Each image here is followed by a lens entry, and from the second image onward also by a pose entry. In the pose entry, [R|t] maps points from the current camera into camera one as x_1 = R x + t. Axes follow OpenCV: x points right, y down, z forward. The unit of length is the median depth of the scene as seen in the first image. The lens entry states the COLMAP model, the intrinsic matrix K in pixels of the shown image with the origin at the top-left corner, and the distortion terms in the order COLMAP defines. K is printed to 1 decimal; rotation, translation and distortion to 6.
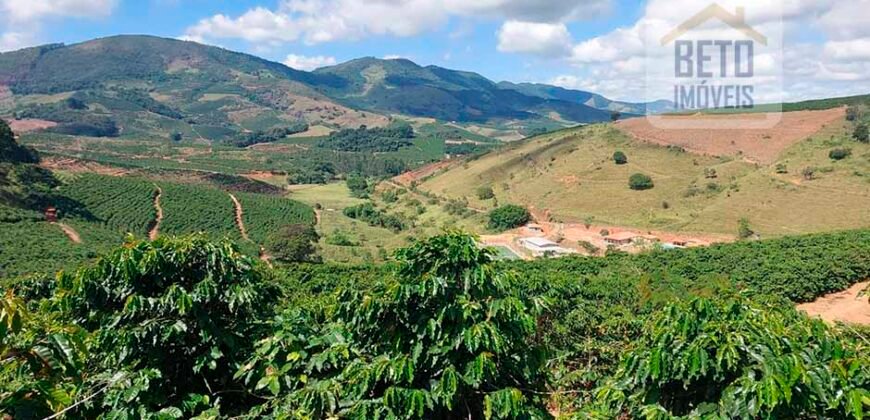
lens RADIAL K [[593.5, 0, 429.4], [0, 593.5, 202.1], [0, 0, 1]] dist [0.080021, -0.080798]
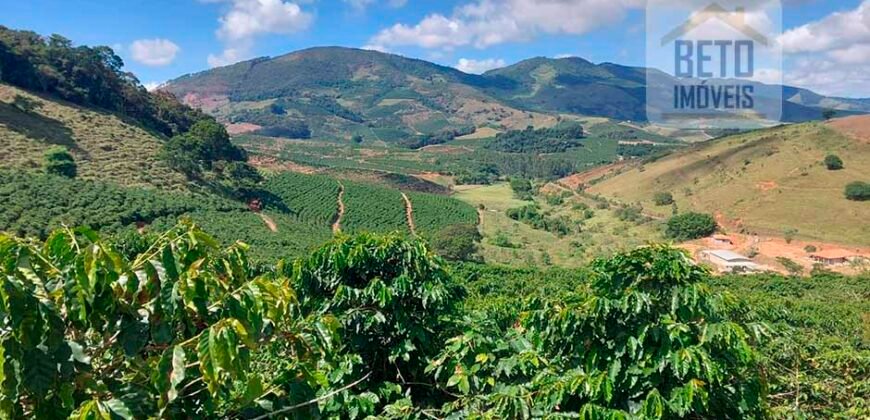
lens RADIAL K [[593.5, 0, 413.0], [0, 593.5, 195.8], [0, 0, 1]] dist [0.080021, -0.080798]
pose [[0.956752, 0.029789, -0.289375, -0.008672], [-0.033111, 0.999430, -0.006589, -0.001020], [0.289014, 0.015885, 0.957193, -0.001026]]
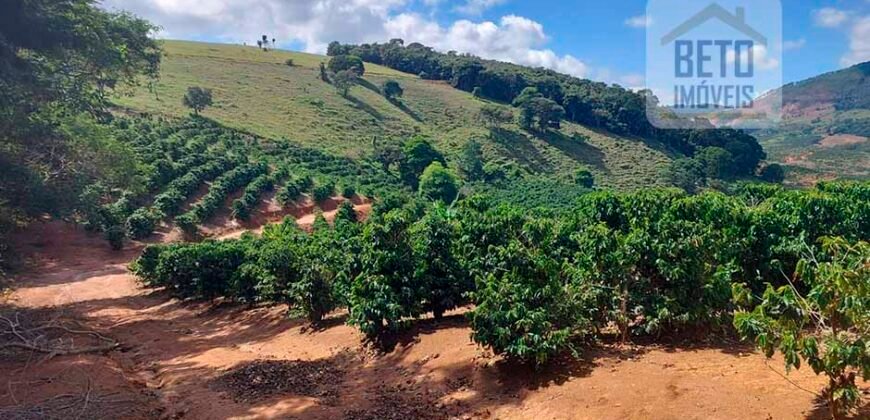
lens RADIAL K [[593.5, 0, 435.4], [0, 593.5, 223.6], [0, 0, 1]] dist [0.080021, -0.080798]
pose [[0.350401, 0.132777, -0.927141, 0.093649], [-0.113417, 0.988631, 0.098719, -0.007673], [0.929707, 0.070562, 0.361476, -0.029489]]
